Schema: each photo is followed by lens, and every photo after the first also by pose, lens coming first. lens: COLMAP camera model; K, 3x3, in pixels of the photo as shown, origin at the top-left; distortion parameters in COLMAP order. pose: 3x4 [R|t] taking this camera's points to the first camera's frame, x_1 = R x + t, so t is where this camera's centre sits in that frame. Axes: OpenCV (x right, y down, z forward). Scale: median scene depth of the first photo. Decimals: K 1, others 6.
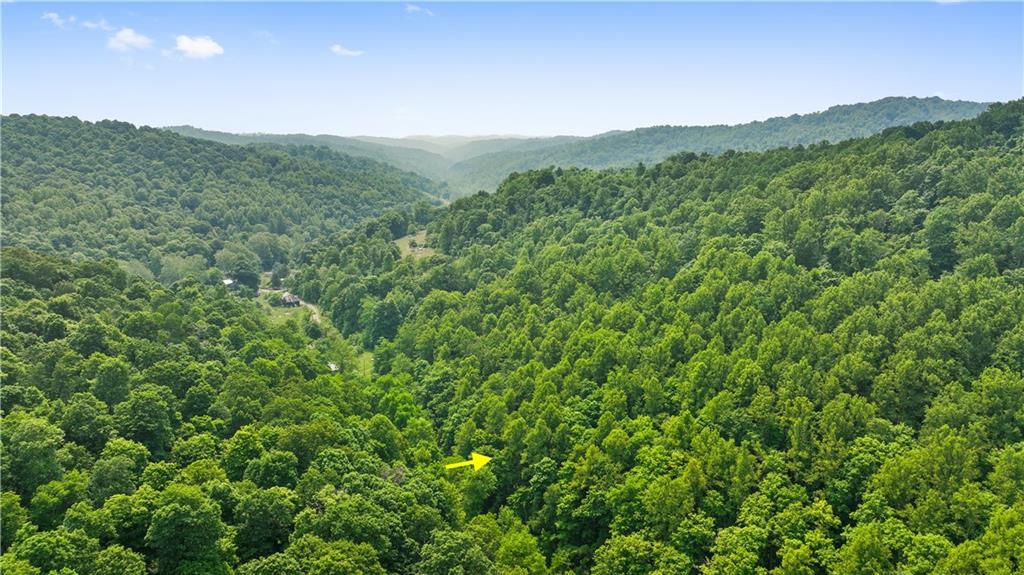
lens RADIAL K [[717.8, 0, 512.0], [0, 717.8, 287.5], [0, 0, 1]] dist [0.002217, 0.005657]
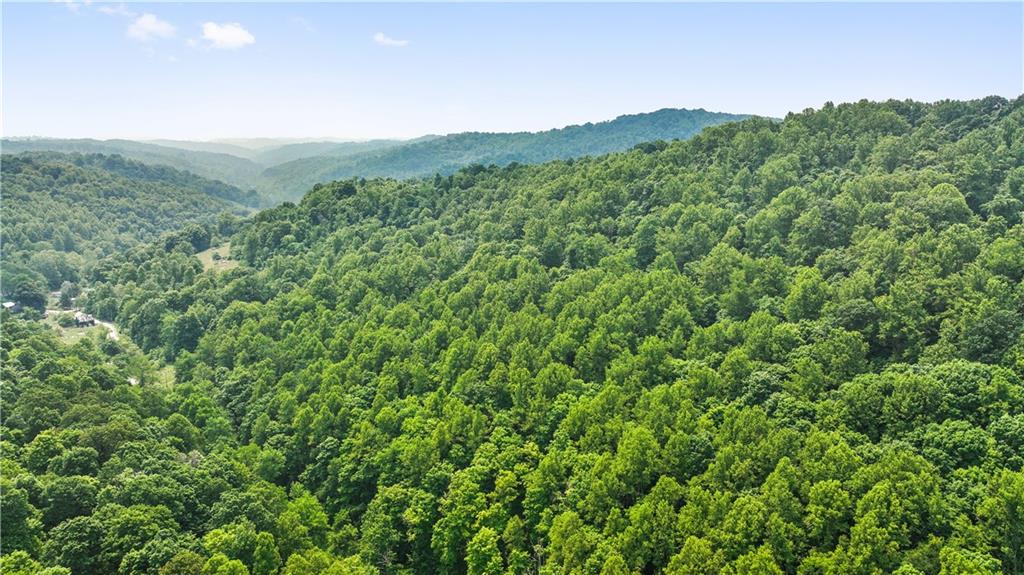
lens RADIAL K [[717.8, 0, 512.0], [0, 717.8, 287.5], [0, 0, 1]] dist [0.002217, 0.005657]
pose [[0.970211, -0.049723, 0.237104, 0.049345], [0.050468, 0.998721, 0.002929, 0.000542], [-0.236946, 0.009124, 0.971480, -0.160565]]
